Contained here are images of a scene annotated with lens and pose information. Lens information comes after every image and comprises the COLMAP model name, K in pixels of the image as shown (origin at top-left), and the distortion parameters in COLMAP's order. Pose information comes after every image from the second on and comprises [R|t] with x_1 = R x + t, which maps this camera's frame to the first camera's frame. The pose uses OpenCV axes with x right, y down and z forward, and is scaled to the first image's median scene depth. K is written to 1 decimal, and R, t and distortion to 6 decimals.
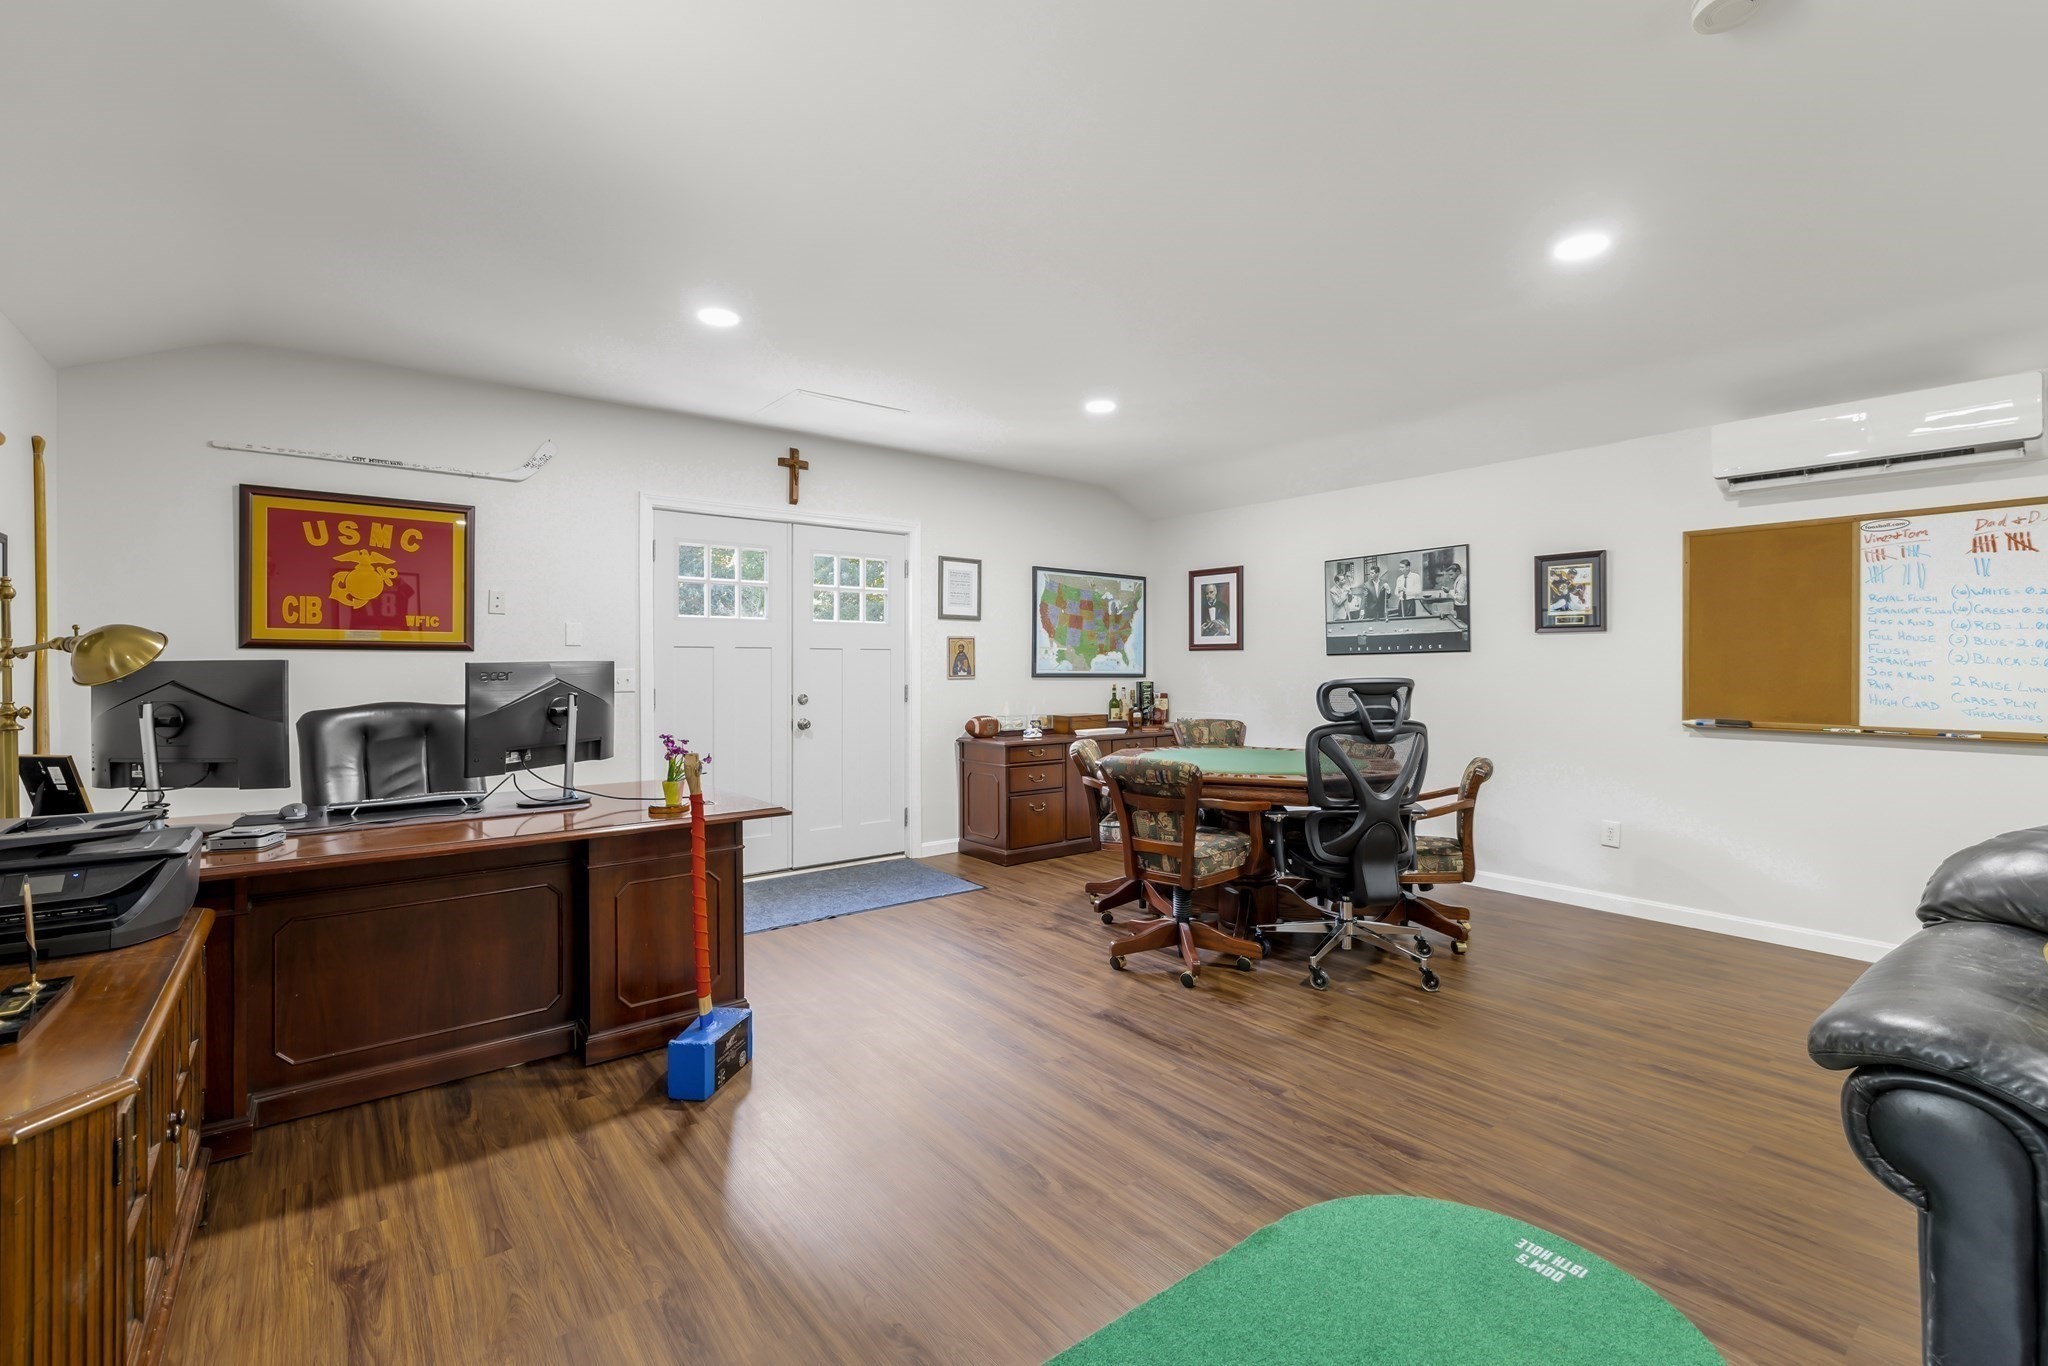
lens RADIAL K [[880.7, 0, 1031.9], [0, 880.7, 673.1], [0, 0, 1]] dist [0.002476, 0.000446]
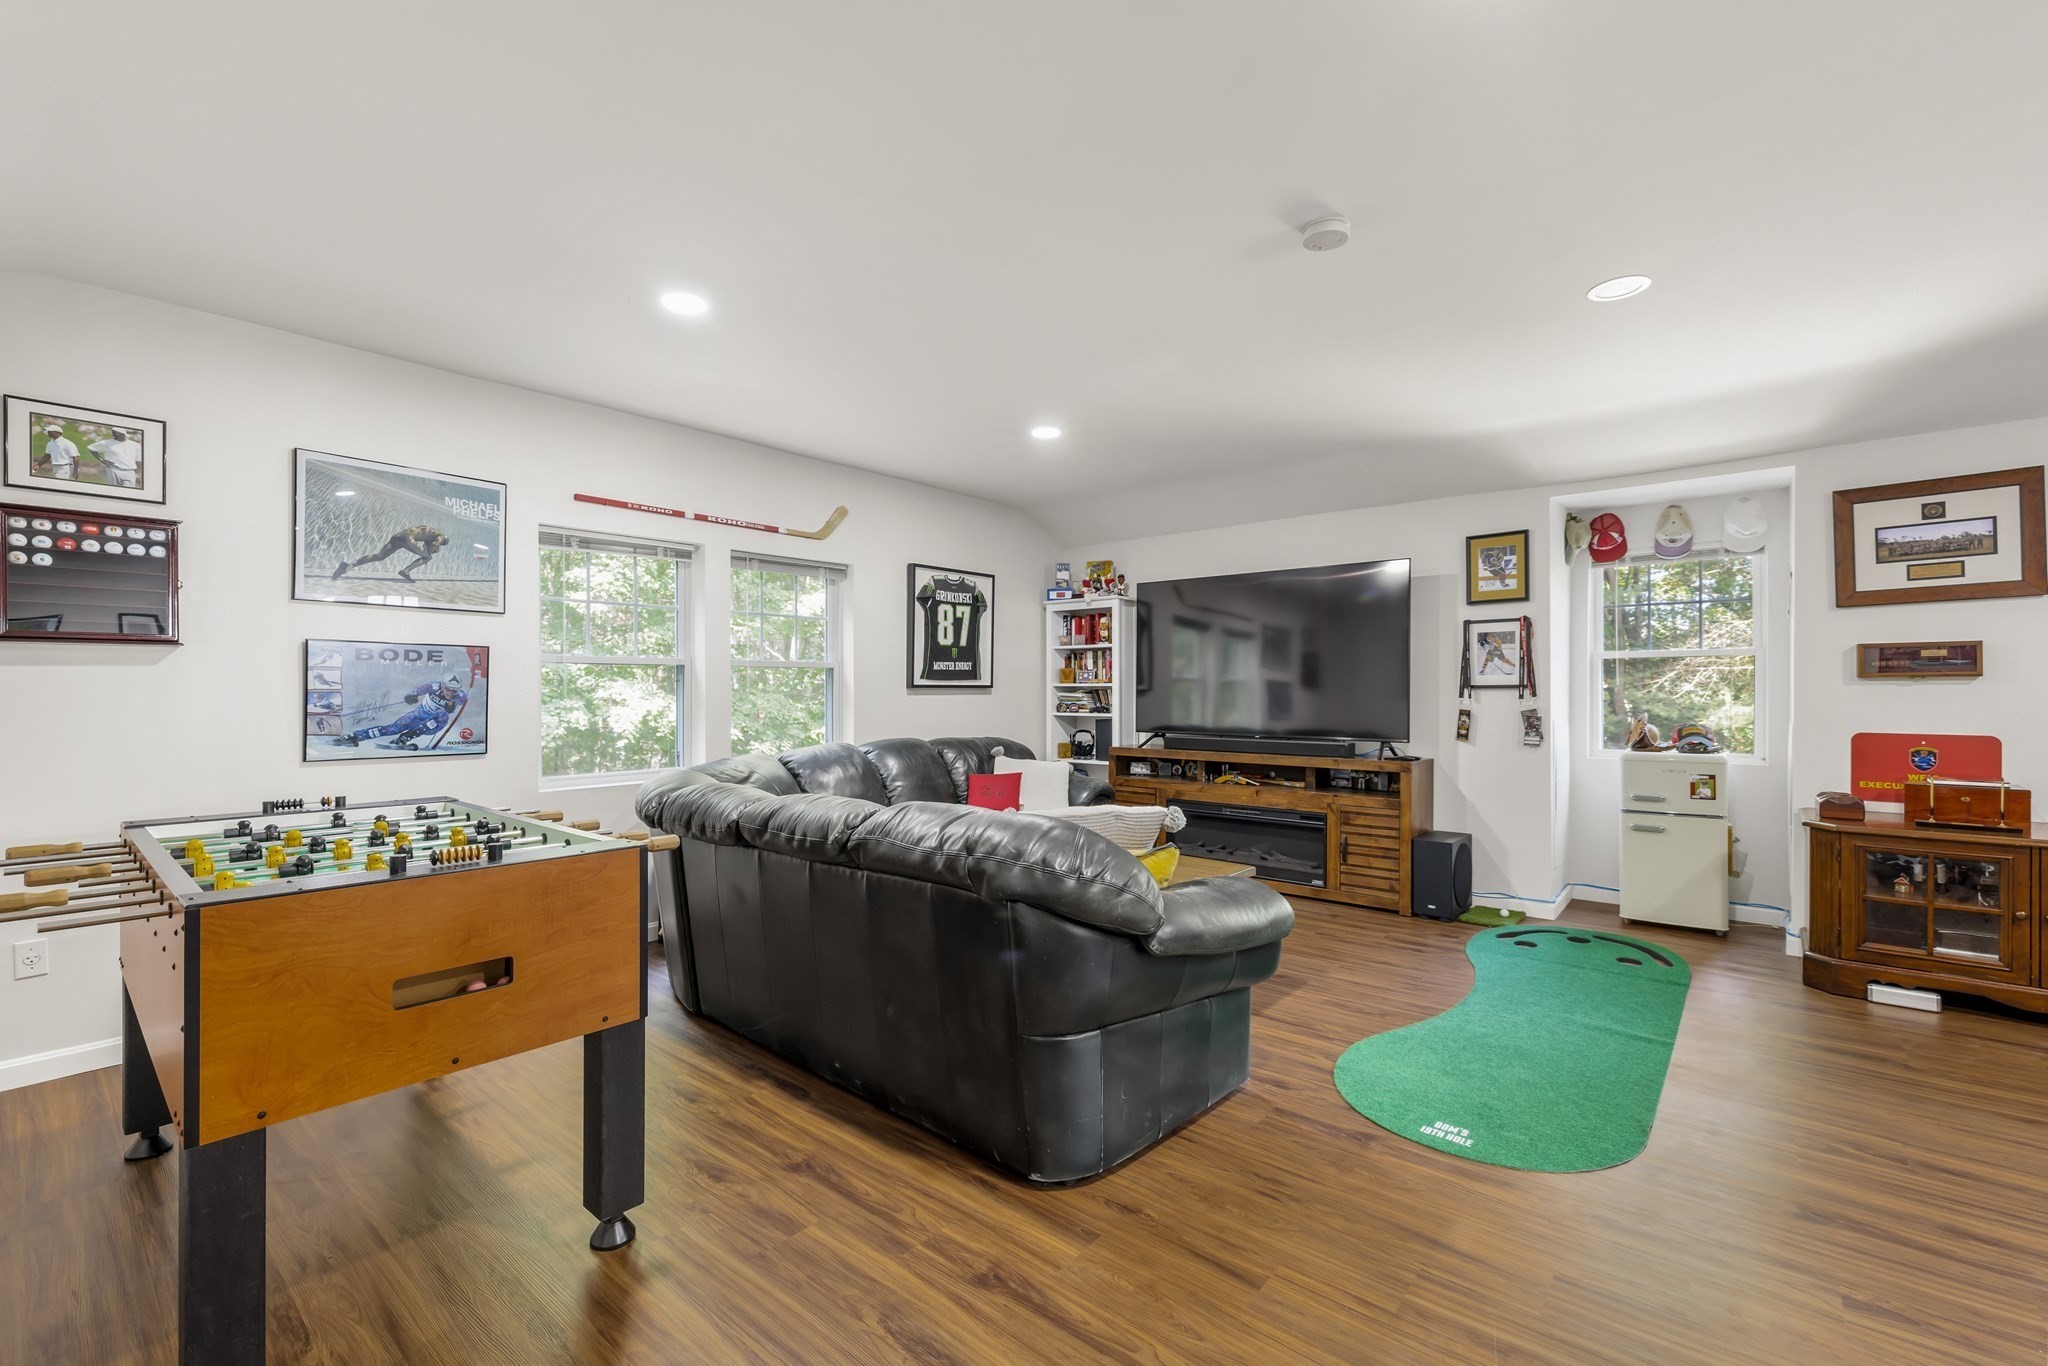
lens RADIAL K [[880.7, 0, 1013.1], [0, 880.7, 687.7], [0, 0, 1]] dist [0.002476, 0.000446]
pose [[-0.981150, 0.005026, -0.193184, 1.502110], [0.005660, 0.999980, -0.002732, -0.022610], [0.193166, -0.003773, -0.981159, 2.208614]]
